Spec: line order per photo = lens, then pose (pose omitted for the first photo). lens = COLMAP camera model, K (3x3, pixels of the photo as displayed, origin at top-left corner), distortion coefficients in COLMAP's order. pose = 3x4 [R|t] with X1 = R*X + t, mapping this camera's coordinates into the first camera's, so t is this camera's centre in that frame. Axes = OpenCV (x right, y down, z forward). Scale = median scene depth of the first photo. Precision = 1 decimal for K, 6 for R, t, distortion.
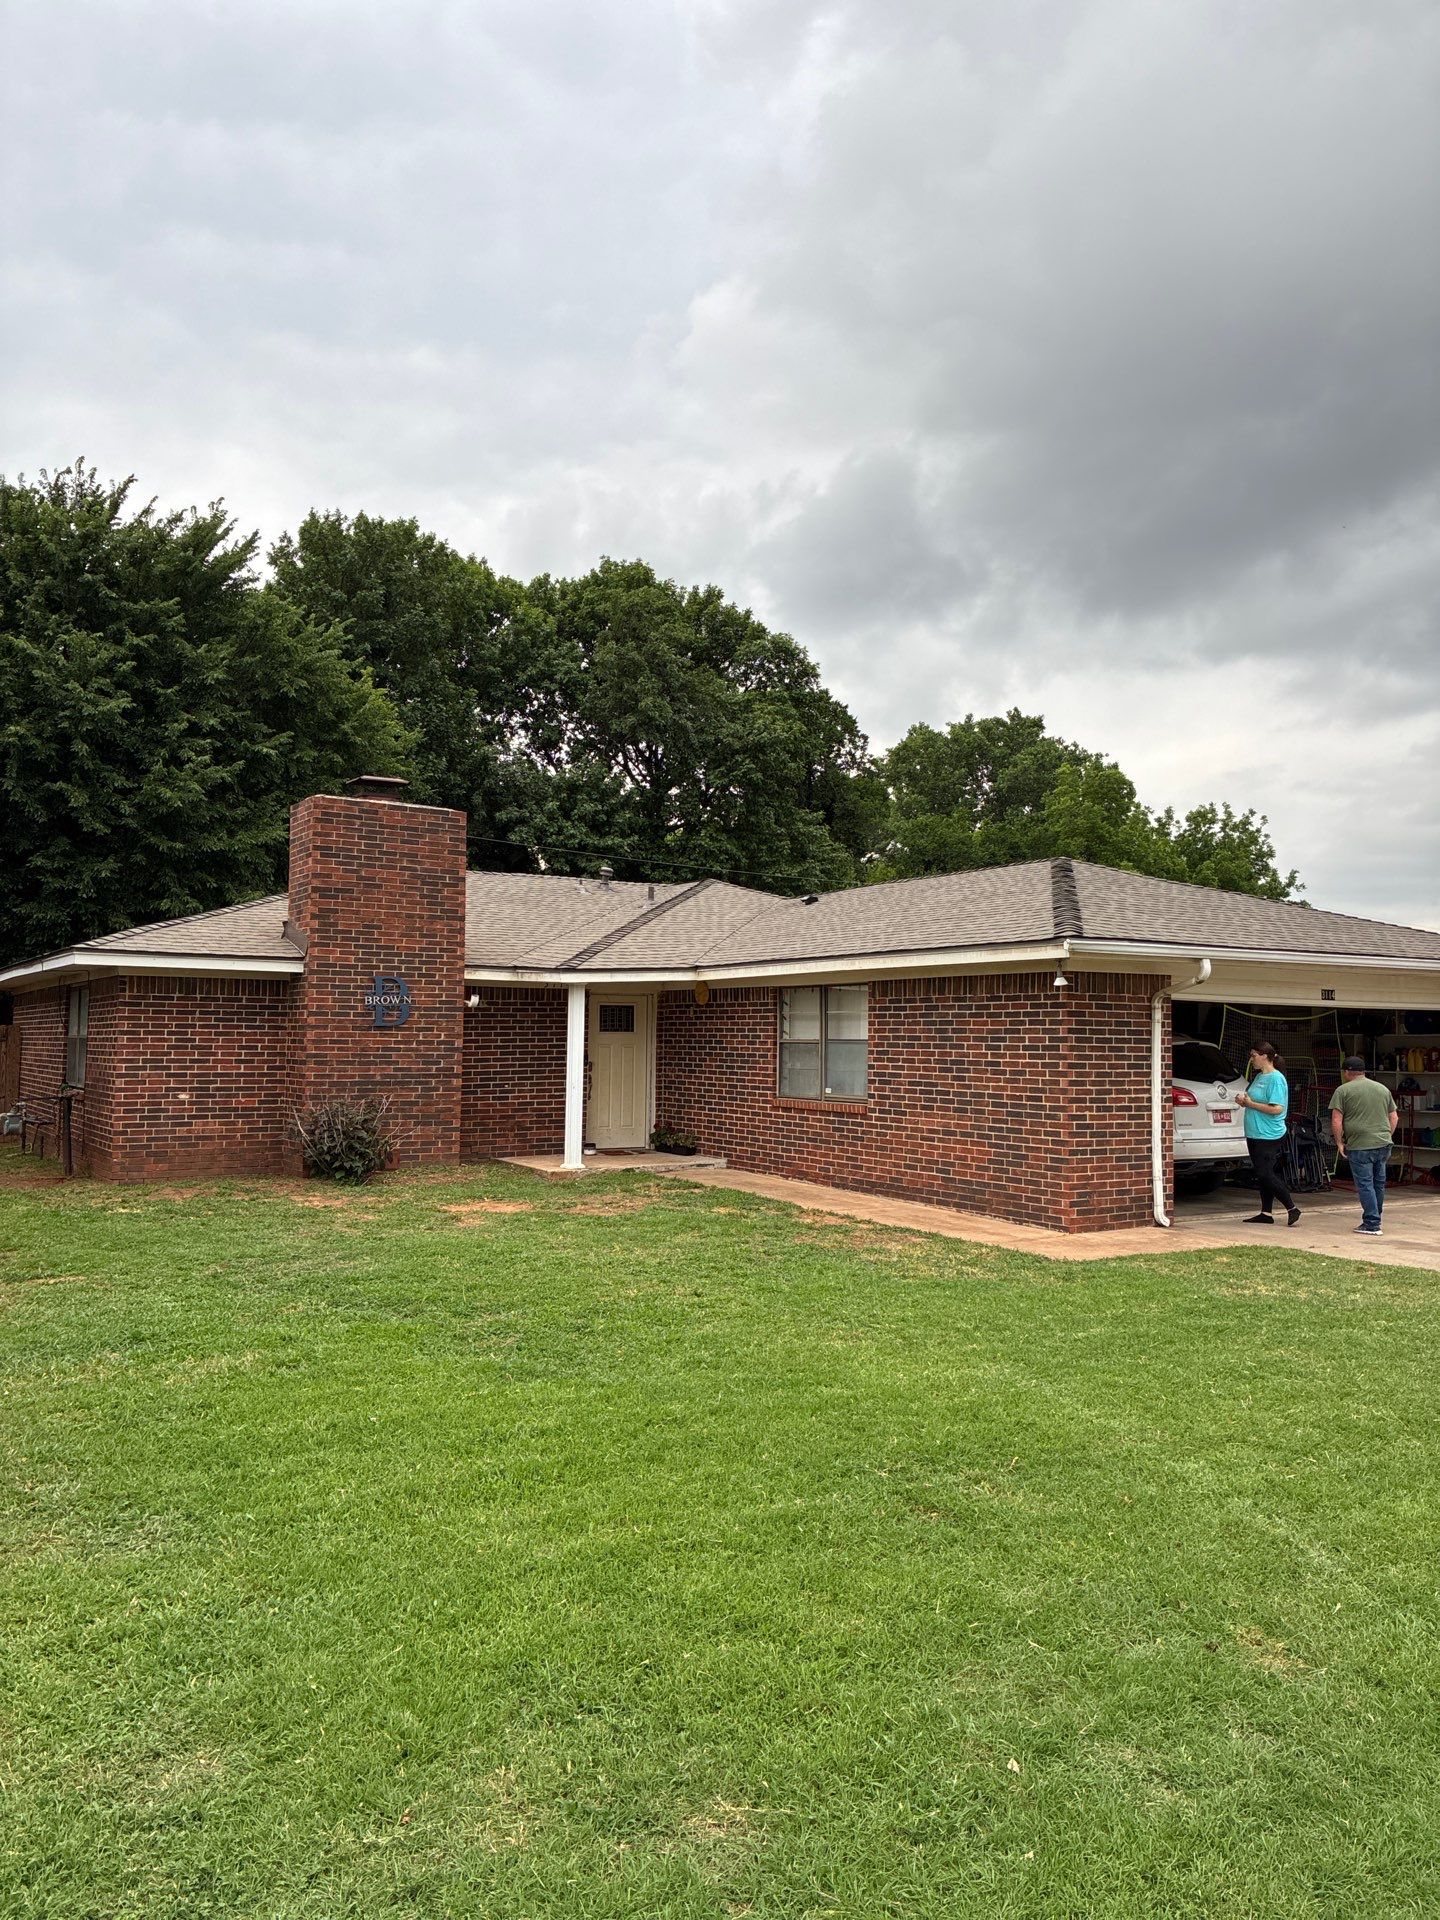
lens RADIAL K [[1502.0, 0, 715.1], [0, 1502.0, 933.8], [0, 0, 1]] dist [0.087066, -0.074234]
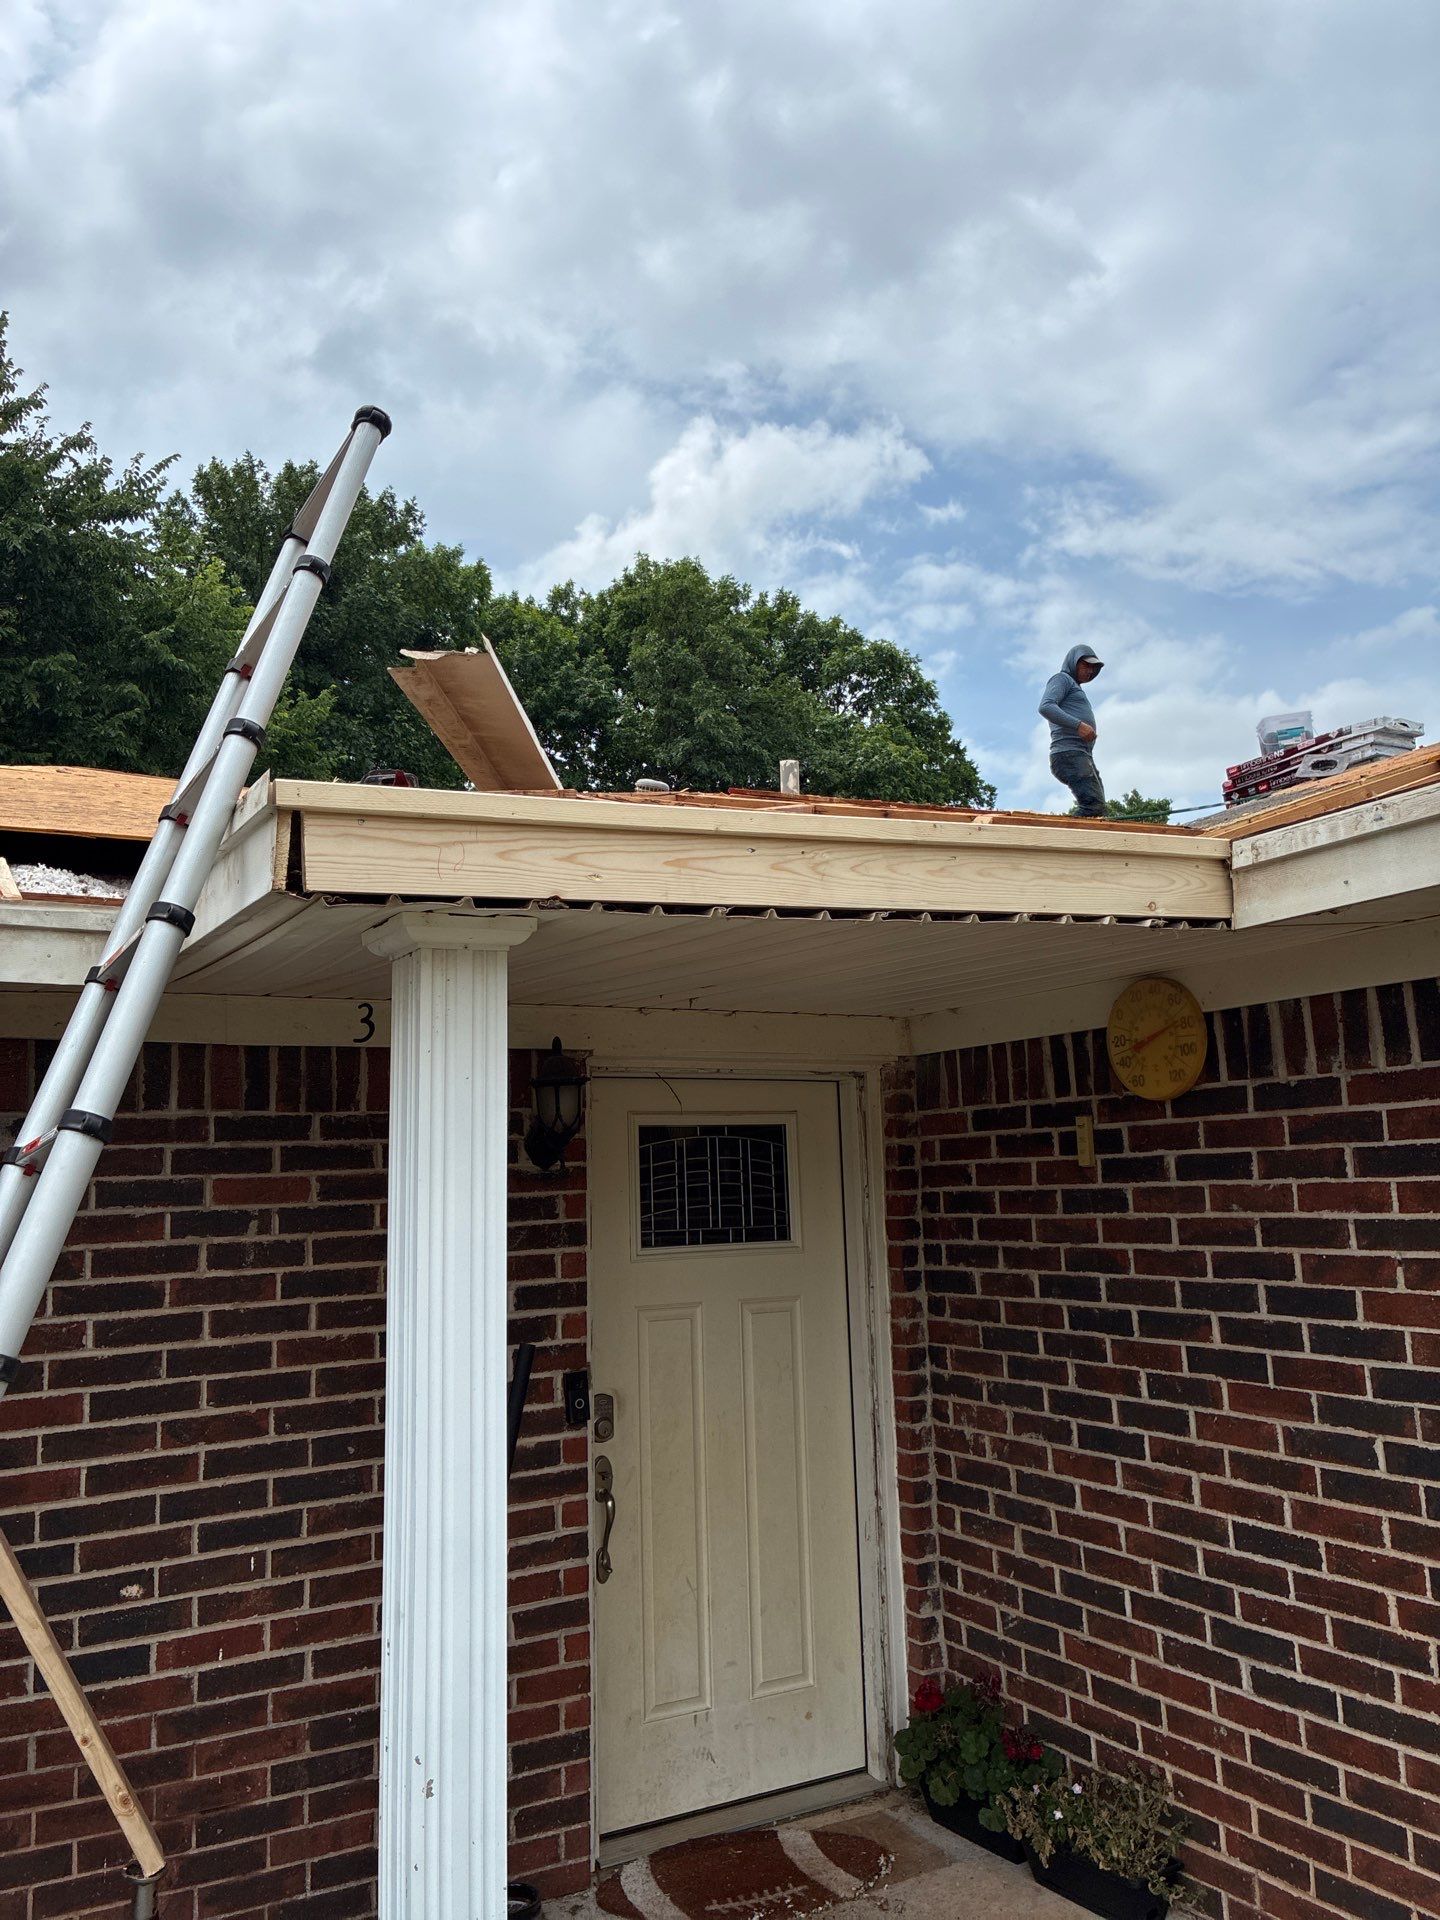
lens RADIAL K [[1502.0, 0, 740.4], [0, 1502.0, 943.3], [0, 0, 1]] dist [0.087066, -0.074234]
pose [[0.999183, -0.037793, -0.014296, -0.021489], [0.036256, 0.994750, -0.095701, 0.015889], [0.017838, 0.095104, 0.995307, 0.289177]]
